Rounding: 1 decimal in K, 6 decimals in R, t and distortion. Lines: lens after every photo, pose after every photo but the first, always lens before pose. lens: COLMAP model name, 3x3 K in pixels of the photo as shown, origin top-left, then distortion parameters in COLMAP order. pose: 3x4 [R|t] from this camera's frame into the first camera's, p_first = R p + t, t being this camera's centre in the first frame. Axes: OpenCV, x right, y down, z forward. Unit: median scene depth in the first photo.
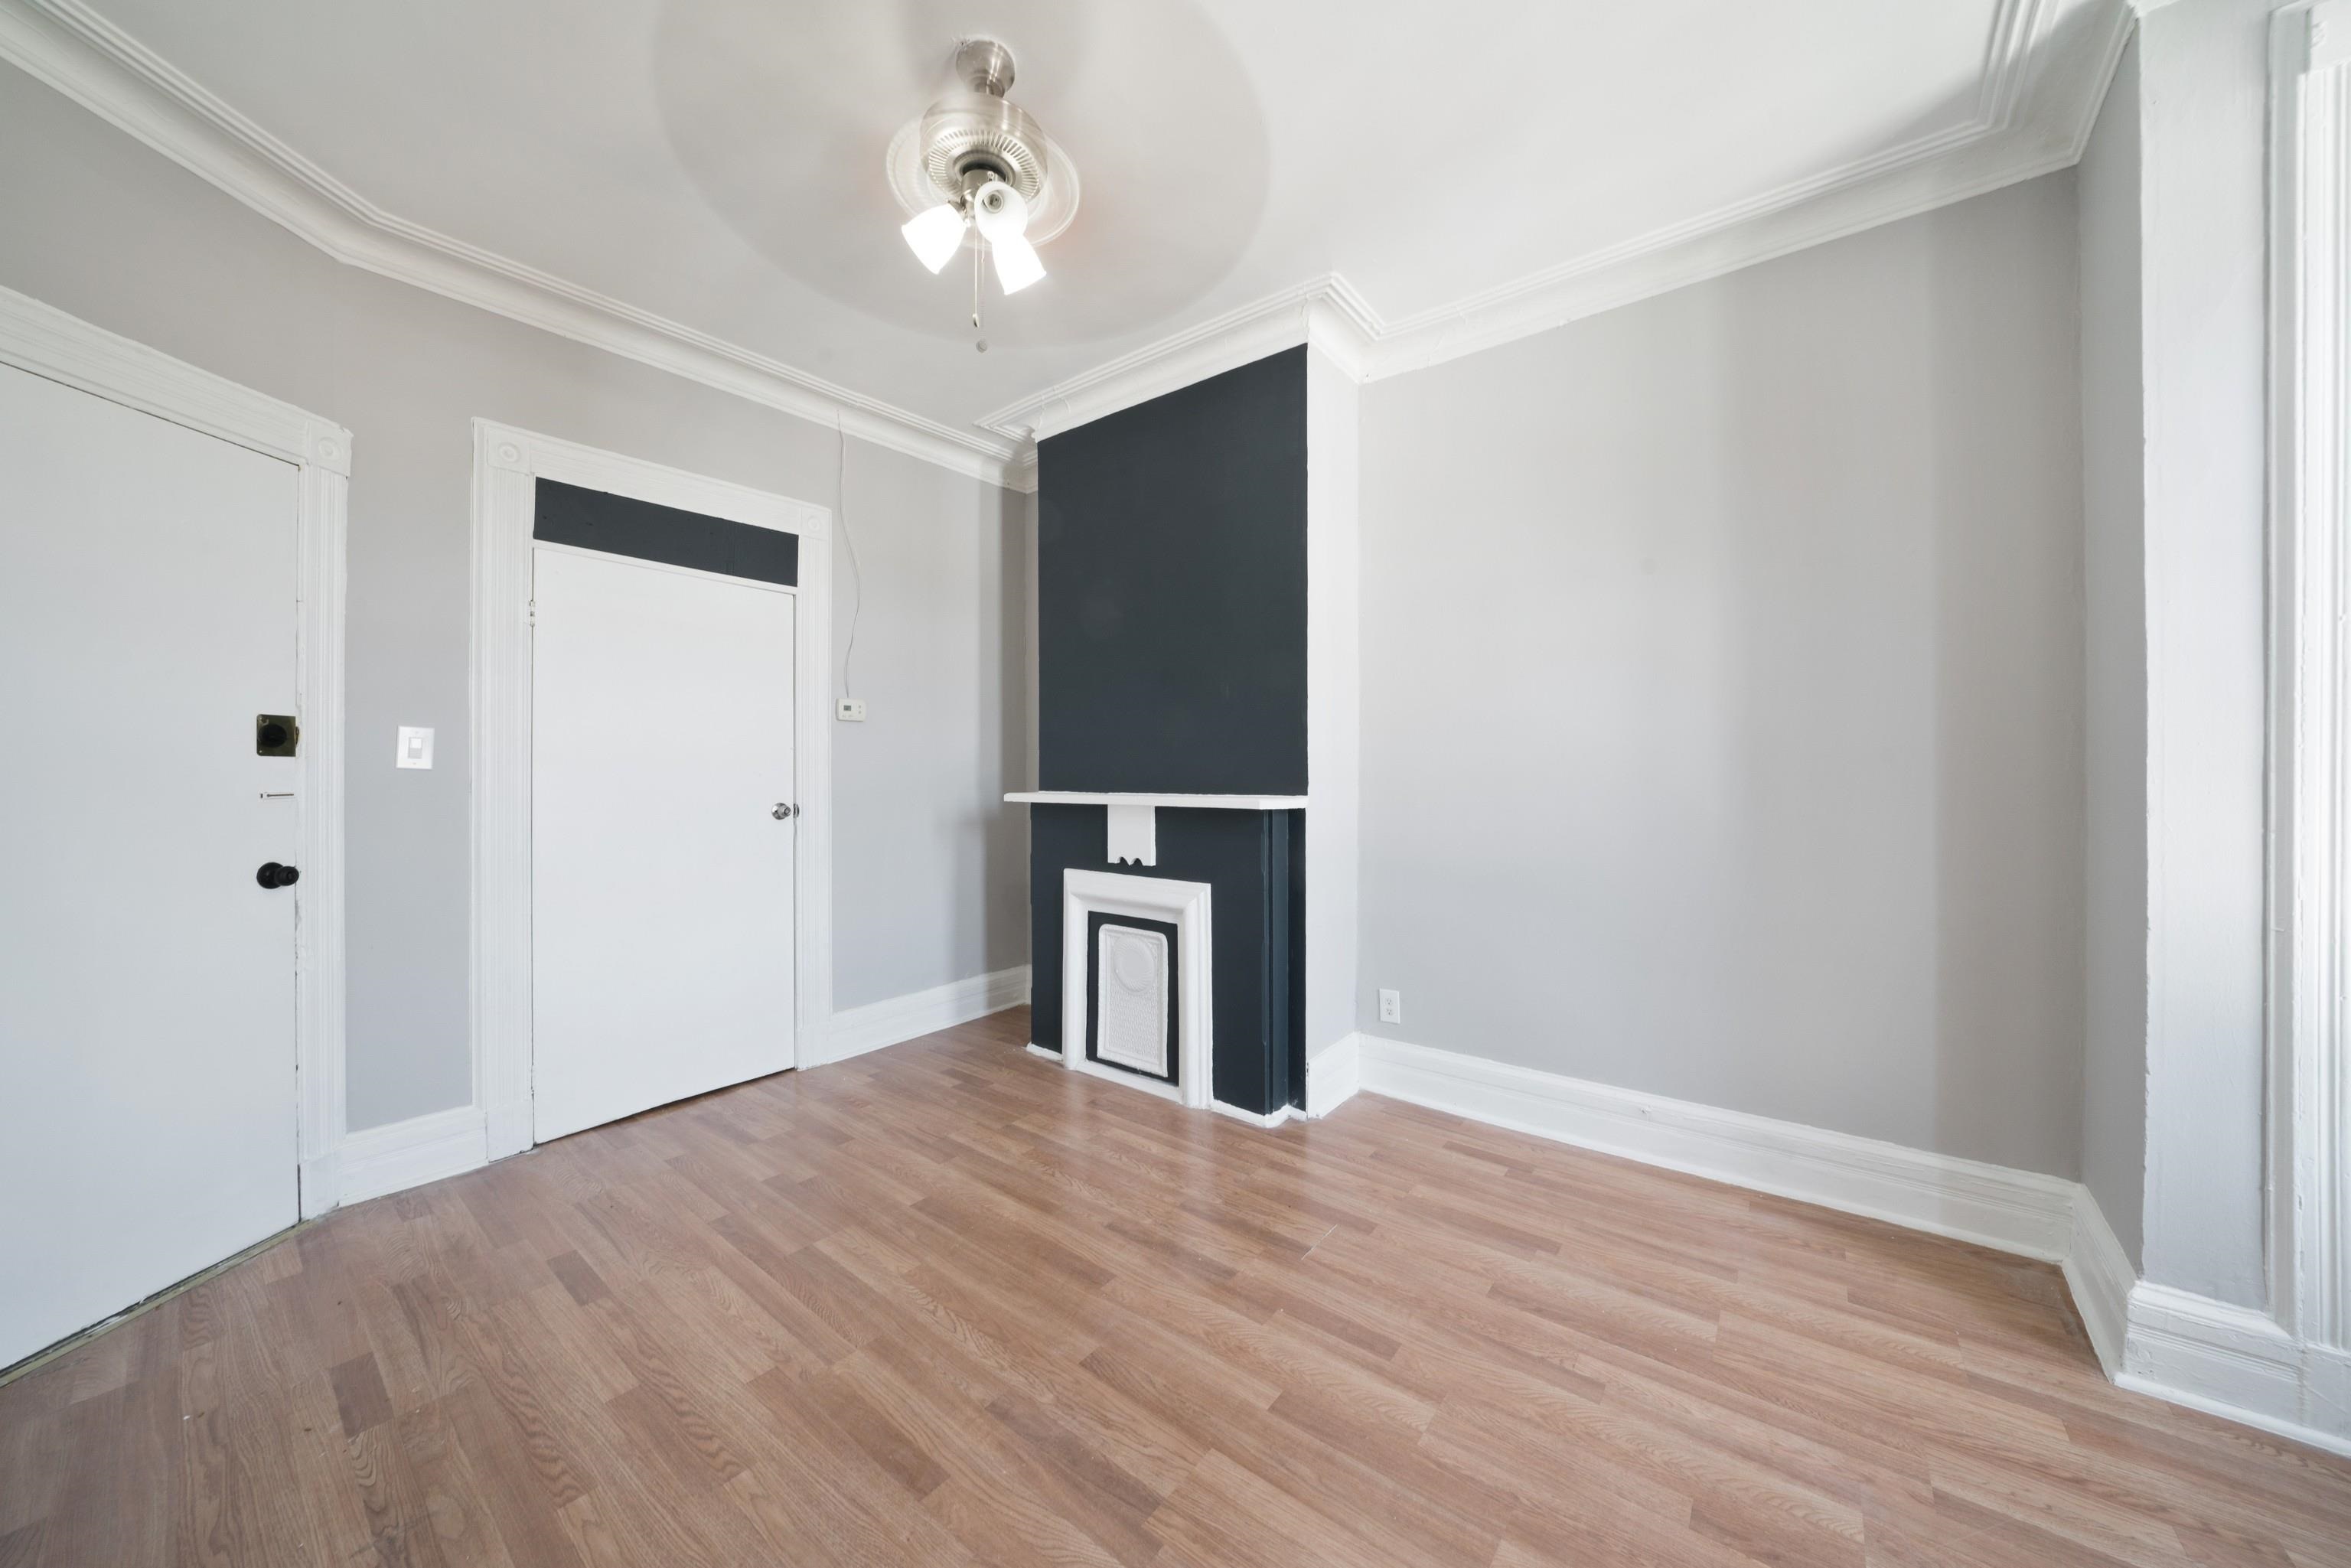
lens RADIAL K [[824.5, 0, 1184.4], [0, 824.5, 775.5], [0, 0, 1]] dist [-0.019941, 0.000217]
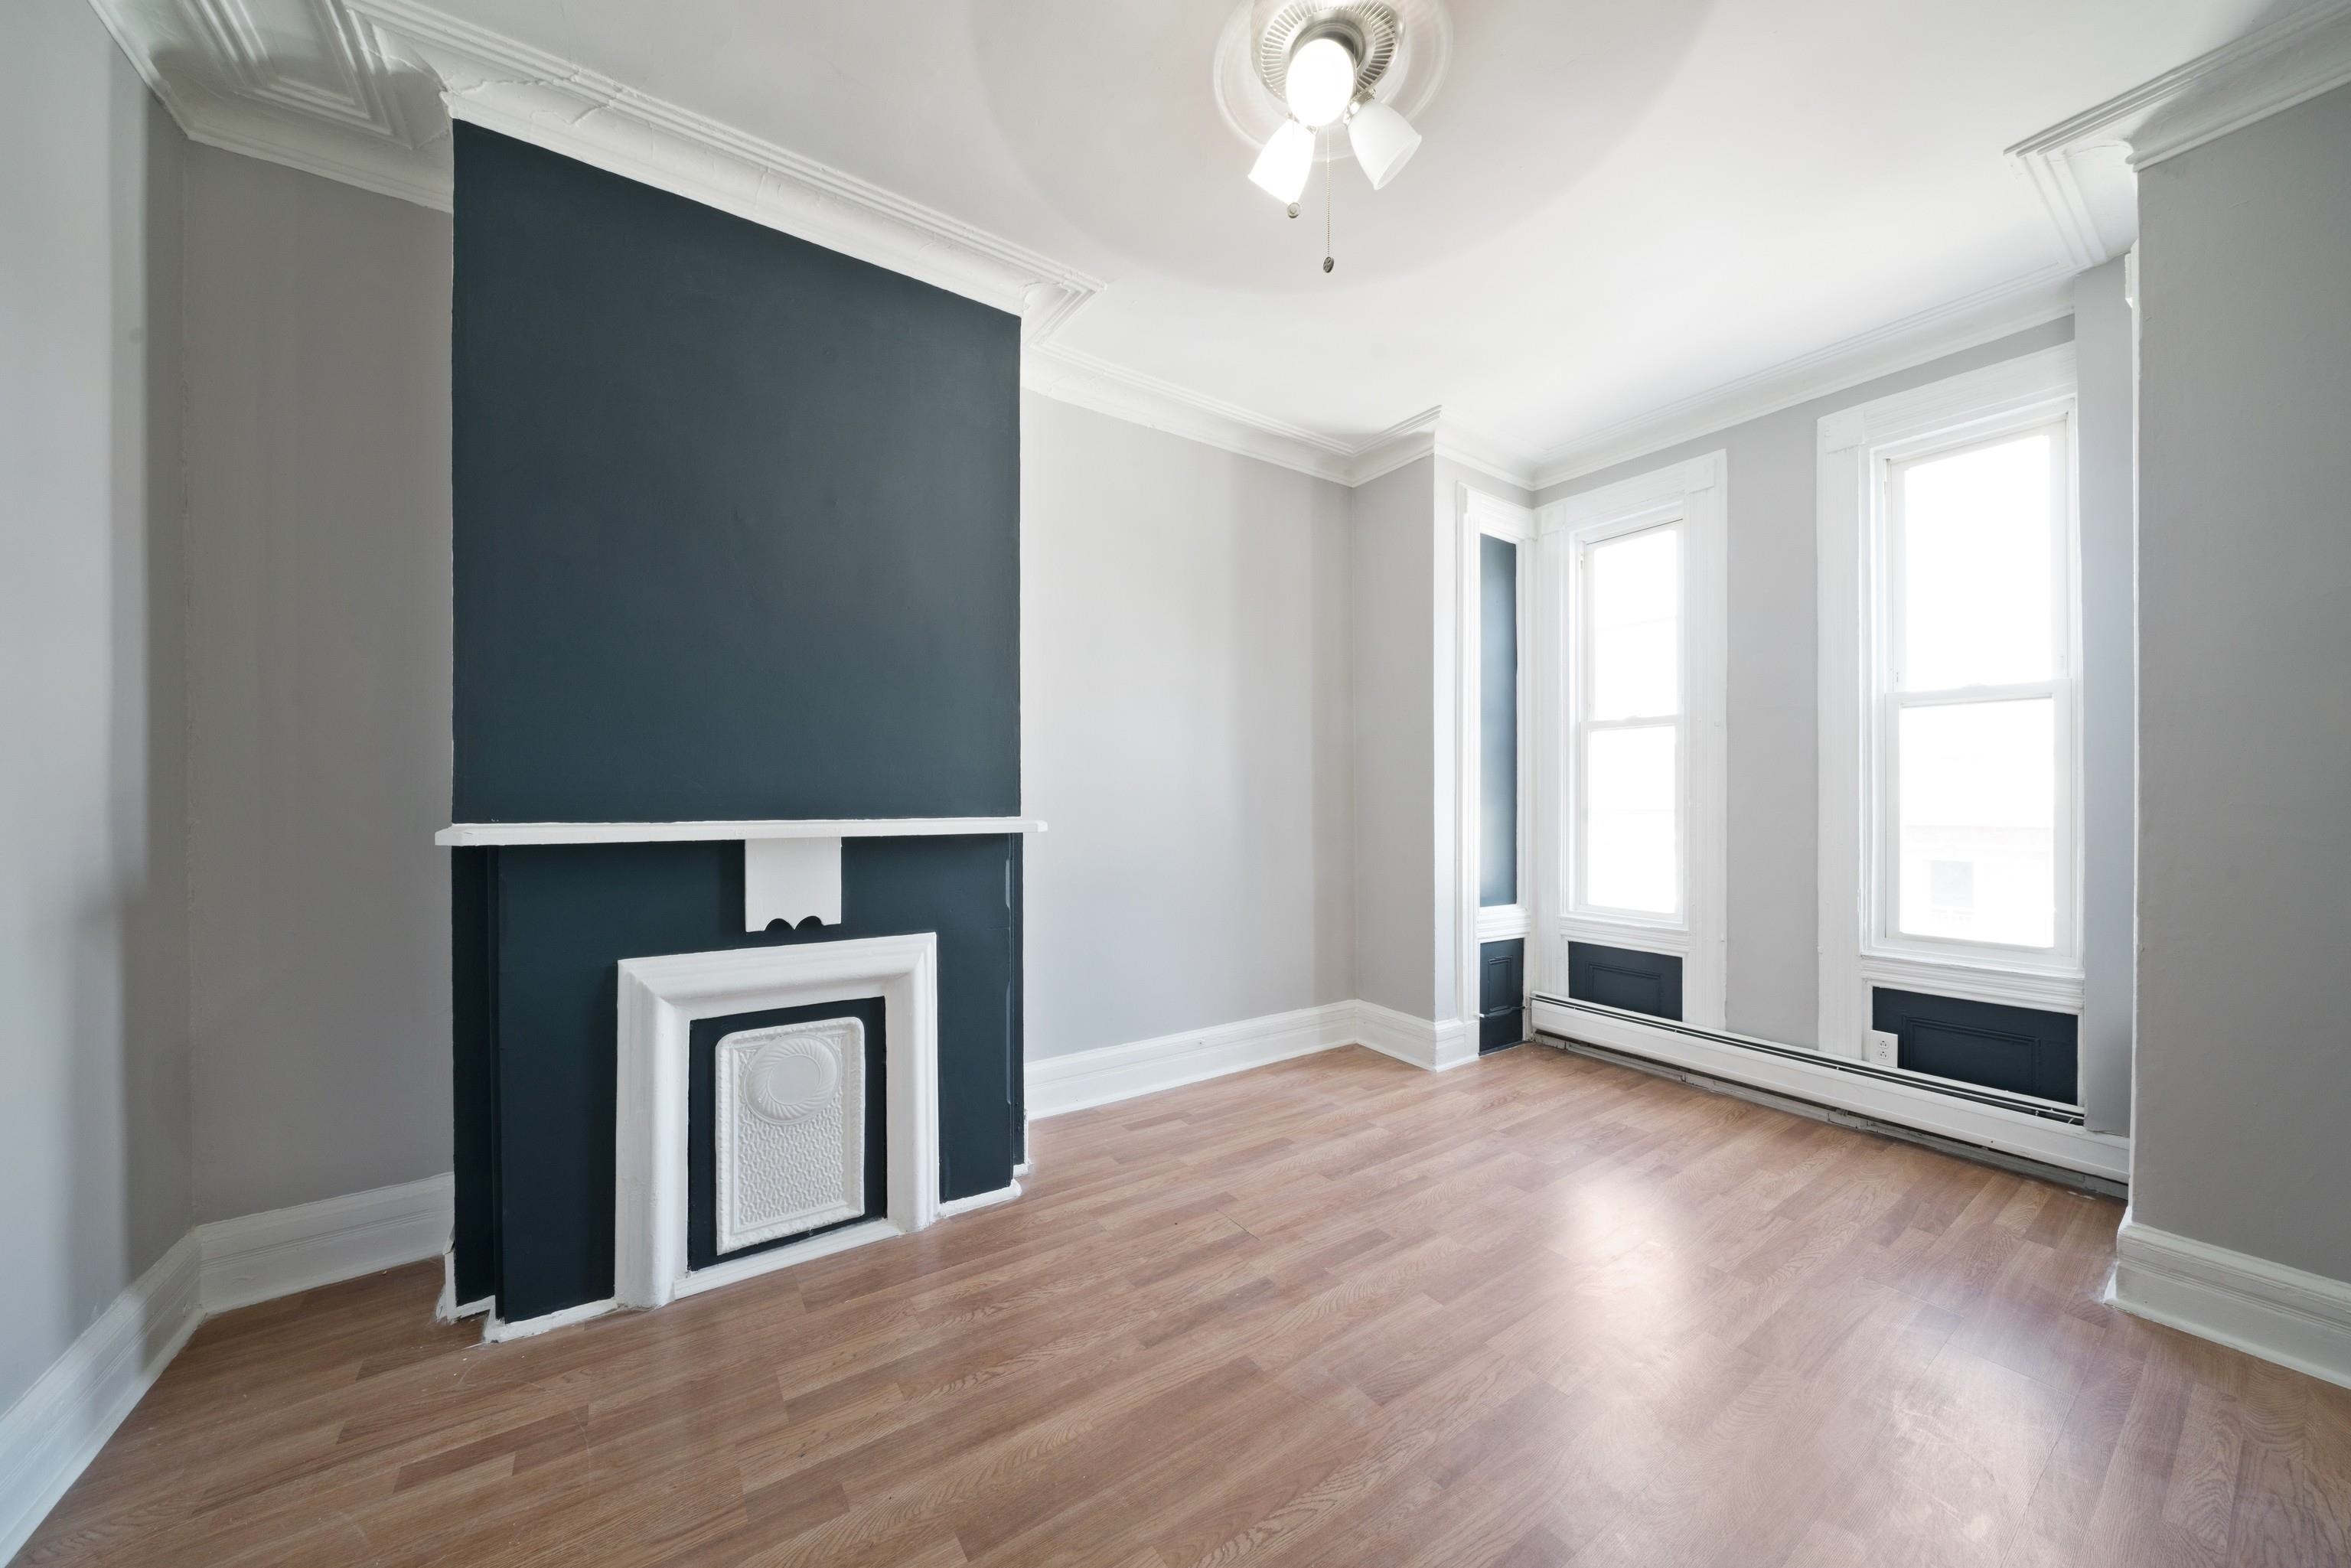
lens RADIAL K [[820.3, 0, 1186.2], [0, 820.3, 795.9], [0, 0, 1]] dist [-0.015117, 0.000036]
pose [[0.287402, 0.000696, 0.957810, -0.720889], [-0.002361, 0.999997, -0.000019, 0.001869], [-0.957807, -0.002256, 0.287403, 0.612896]]
